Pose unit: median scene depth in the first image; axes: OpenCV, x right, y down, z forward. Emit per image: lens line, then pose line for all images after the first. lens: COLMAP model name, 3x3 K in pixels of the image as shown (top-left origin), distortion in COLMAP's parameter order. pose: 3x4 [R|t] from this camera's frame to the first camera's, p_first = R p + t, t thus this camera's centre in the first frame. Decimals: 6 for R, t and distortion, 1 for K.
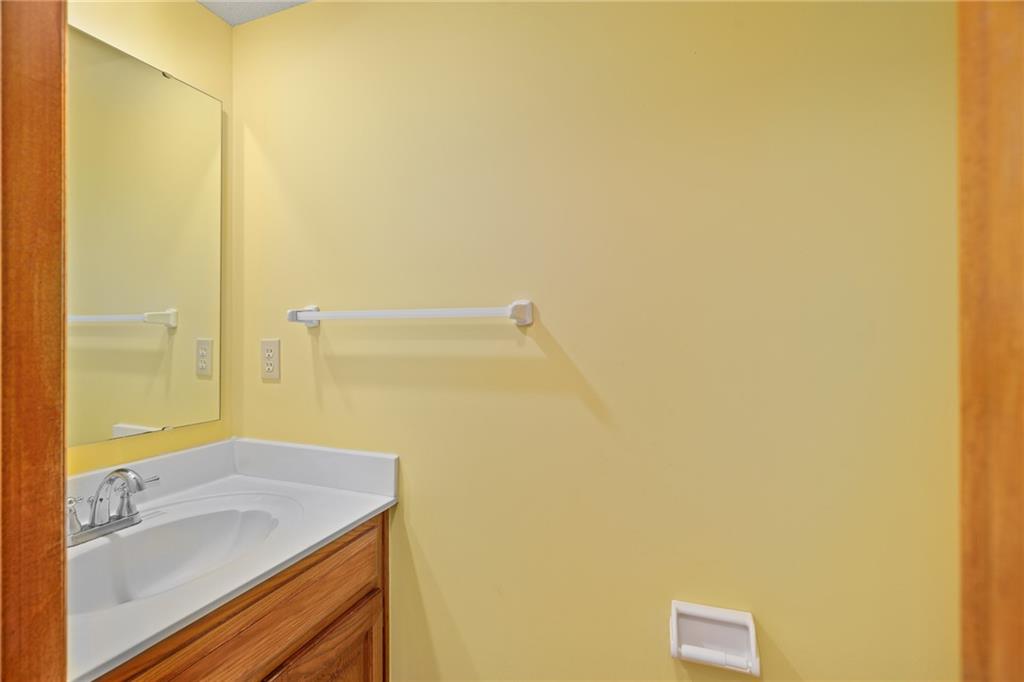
lens RADIAL K [[468.6, 0, 510.5], [0, 468.6, 339.3], [0, 0, 1]] dist [-0.002894, 0.000022]
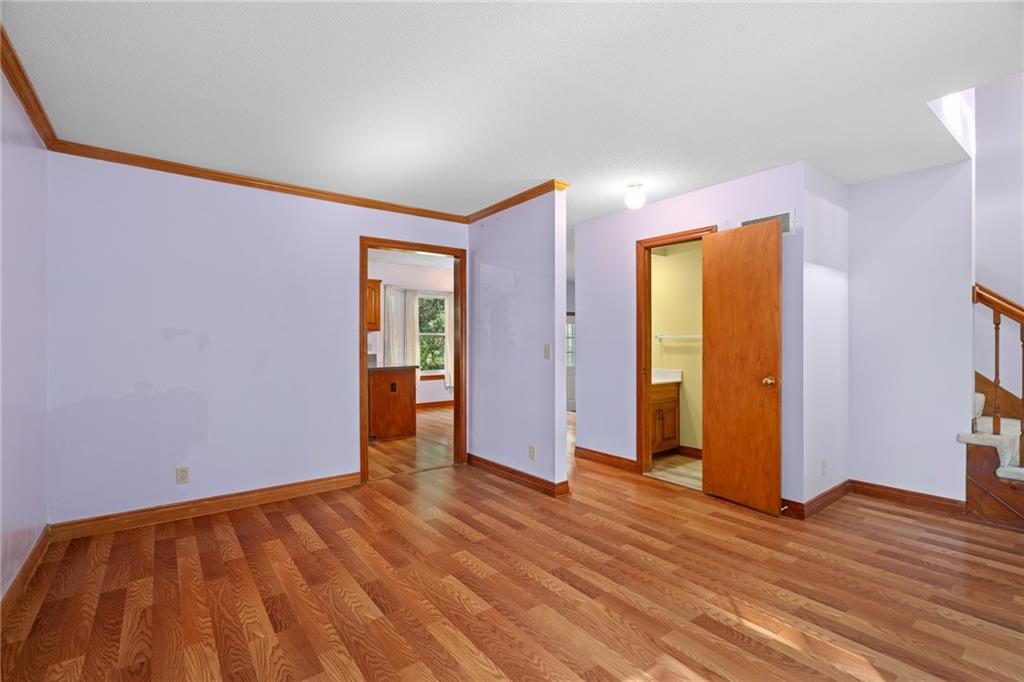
lens RADIAL K [[468.6, 0, 511.7], [0, 468.6, 341.5], [0, 0, 1]] dist [-0.002894, 0.000022]
pose [[0.841091, 0.001846, -0.540890, 0.739914], [-0.002072, 0.999998, 0.000191, -0.006837], [0.540889, 0.000960, 0.841093, -3.328847]]
